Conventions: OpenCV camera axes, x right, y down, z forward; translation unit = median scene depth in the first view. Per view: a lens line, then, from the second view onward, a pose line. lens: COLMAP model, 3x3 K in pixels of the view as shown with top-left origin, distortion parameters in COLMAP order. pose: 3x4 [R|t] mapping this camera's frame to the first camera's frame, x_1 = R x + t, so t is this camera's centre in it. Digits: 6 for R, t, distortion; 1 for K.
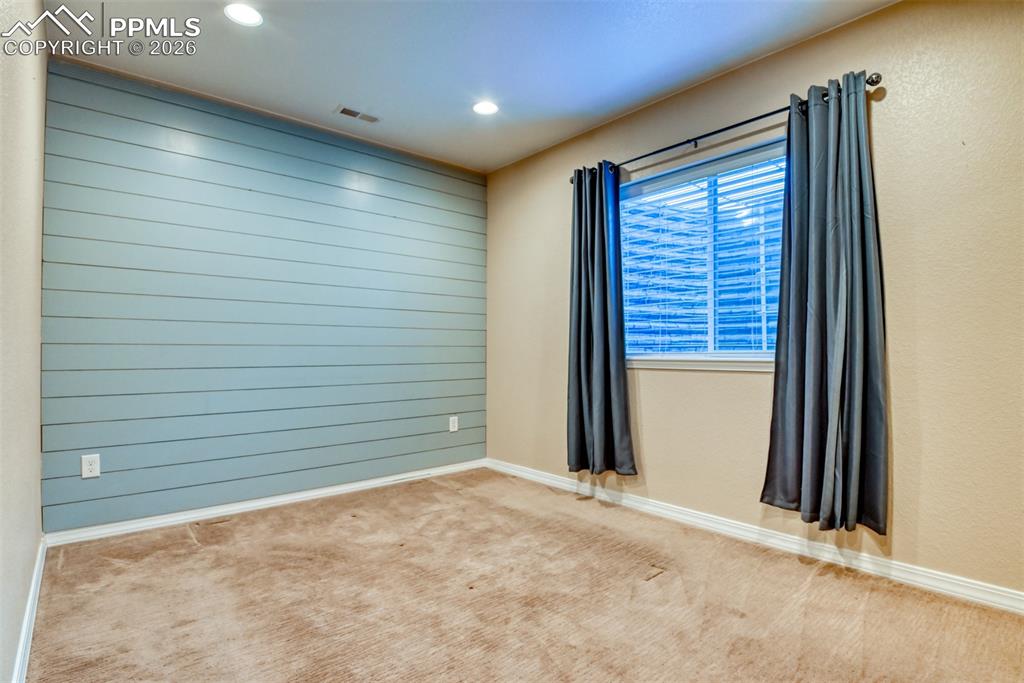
lens RADIAL K [[507.0, 0, 509.7], [0, 507.0, 348.2], [0, 0, 1]] dist [-0.013815, -0.000122]
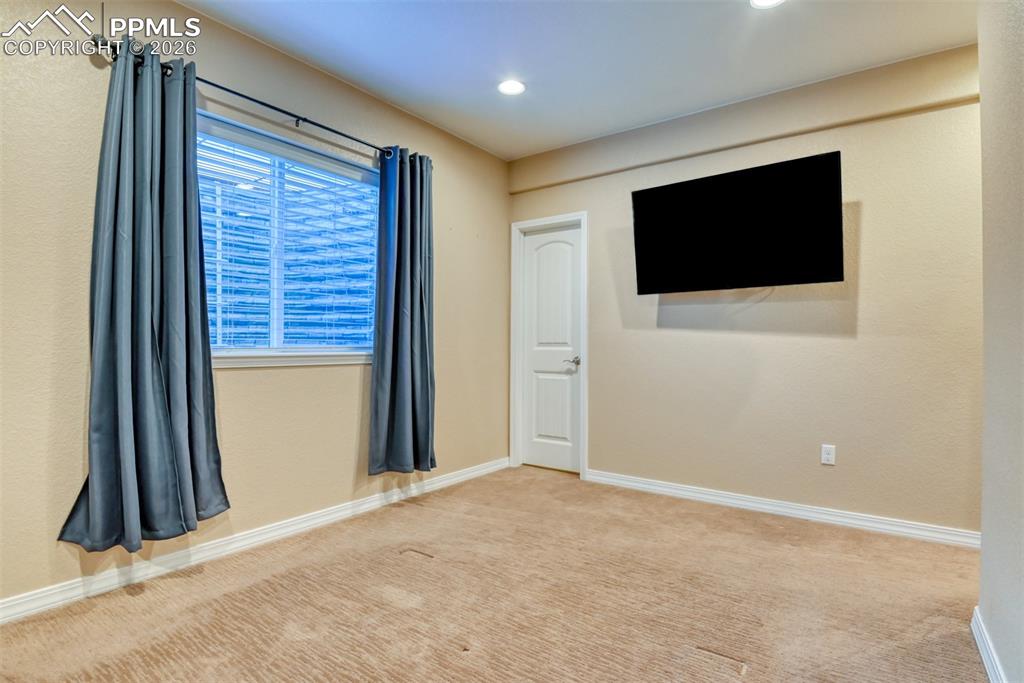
lens RADIAL K [[517.5, 0, 512.0], [0, 517.5, 341.5], [0, 0, 1]] dist [-0.002477, -0.000260]
pose [[-0.217643, 0.004865, 0.976016, -0.636629], [-0.010997, 0.999912, -0.007436, 0.001238], [-0.975966, -0.012352, -0.217570, 0.806859]]
